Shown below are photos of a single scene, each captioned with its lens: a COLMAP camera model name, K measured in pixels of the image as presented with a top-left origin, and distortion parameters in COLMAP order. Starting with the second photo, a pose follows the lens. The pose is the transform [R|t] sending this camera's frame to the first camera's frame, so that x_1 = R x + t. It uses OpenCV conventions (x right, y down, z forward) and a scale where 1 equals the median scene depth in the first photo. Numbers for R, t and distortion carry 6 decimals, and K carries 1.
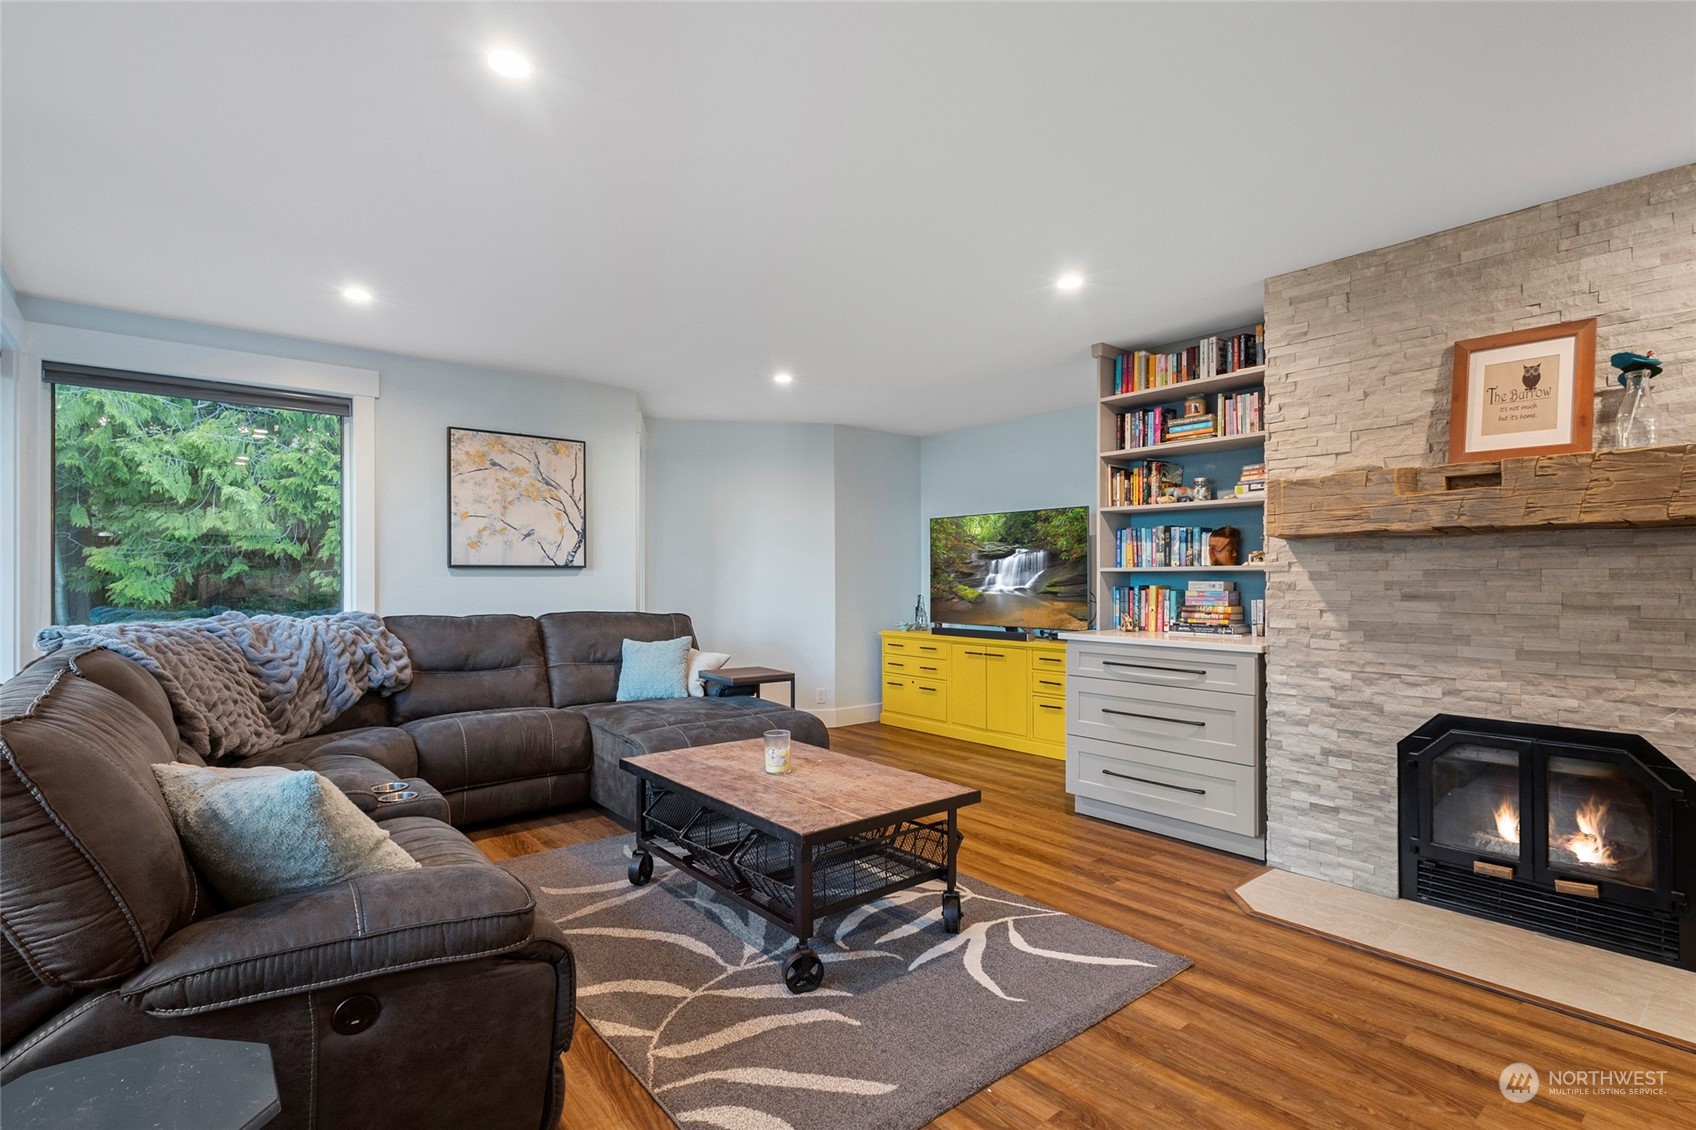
lens RADIAL K [[780.3, 0, 890.6], [0, 780.3, 582.2], [0, 0, 1]] dist [0.011485, -0.003444]
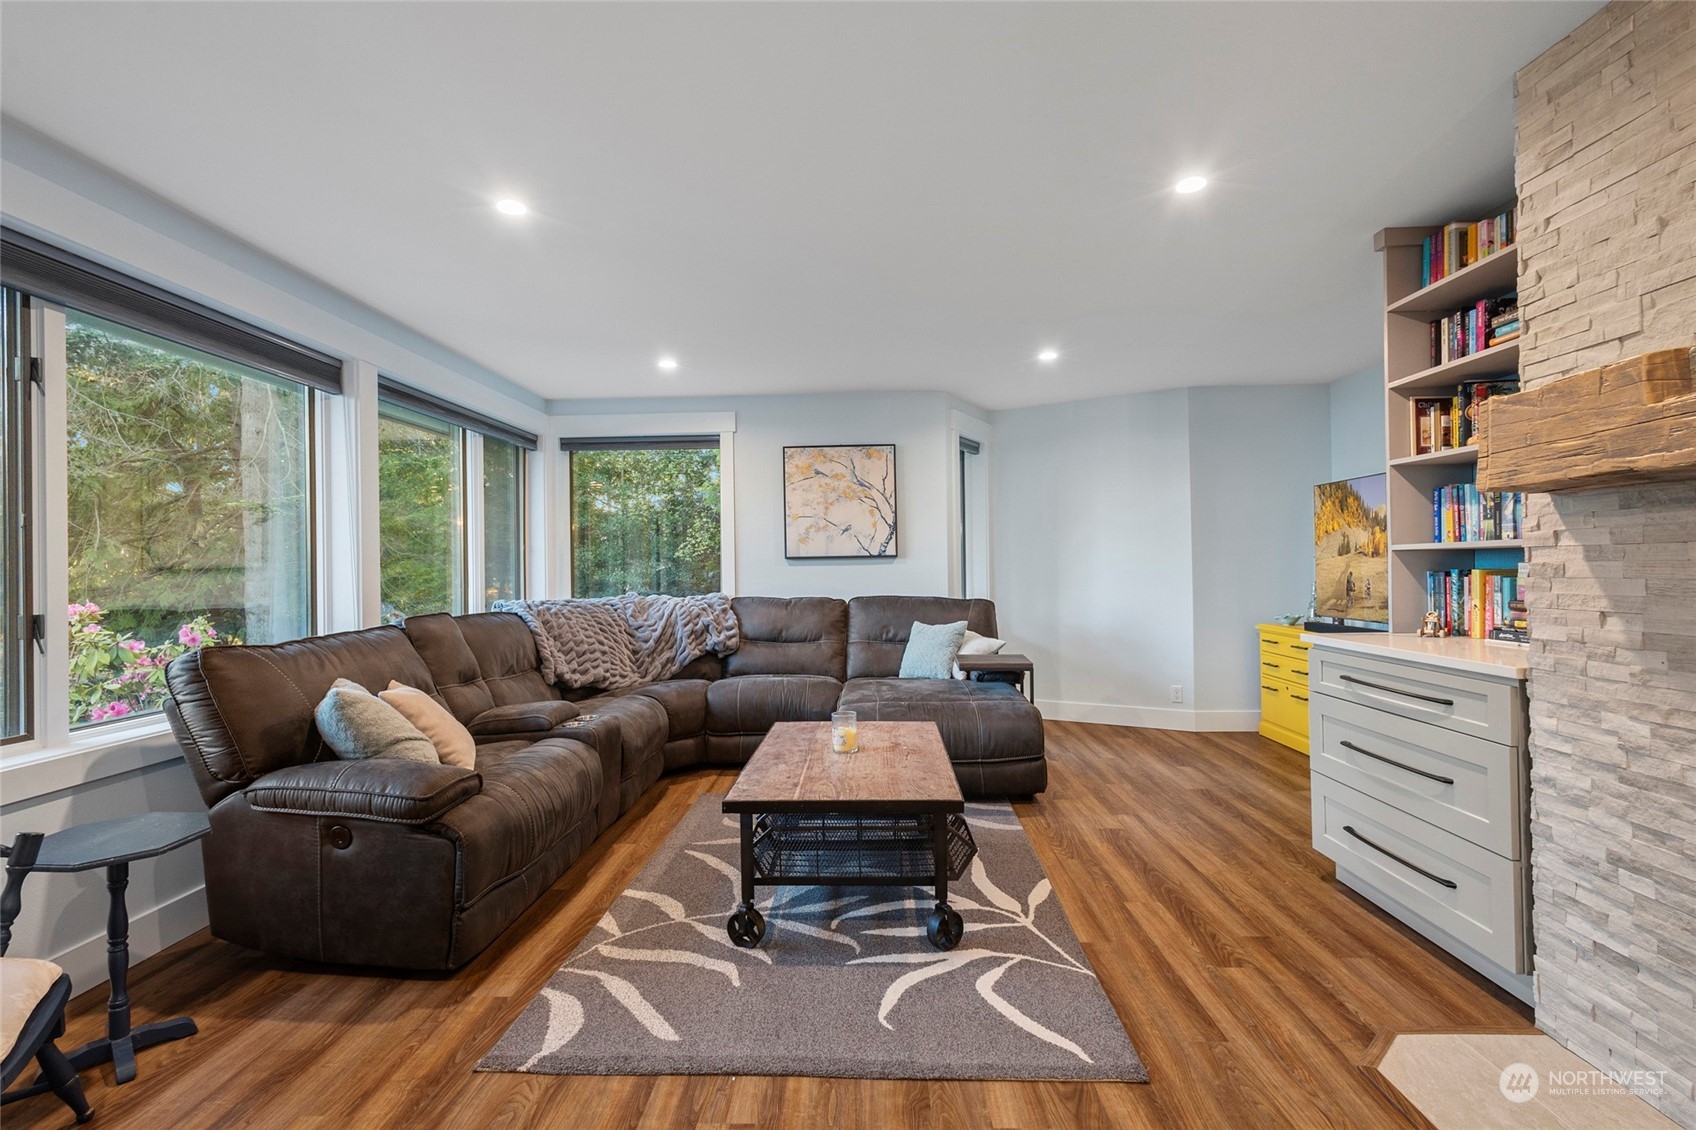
lens RADIAL K [[780.3, 0, 848.1], [0, 780.3, 566.6], [0, 0, 1]] dist [0.011485, -0.003444]
pose [[0.752605, -0.010300, -0.658392, 0.496732], [0.010538, 0.999938, -0.003597, -0.001734], [0.658388, -0.004231, 0.752667, 0.188323]]
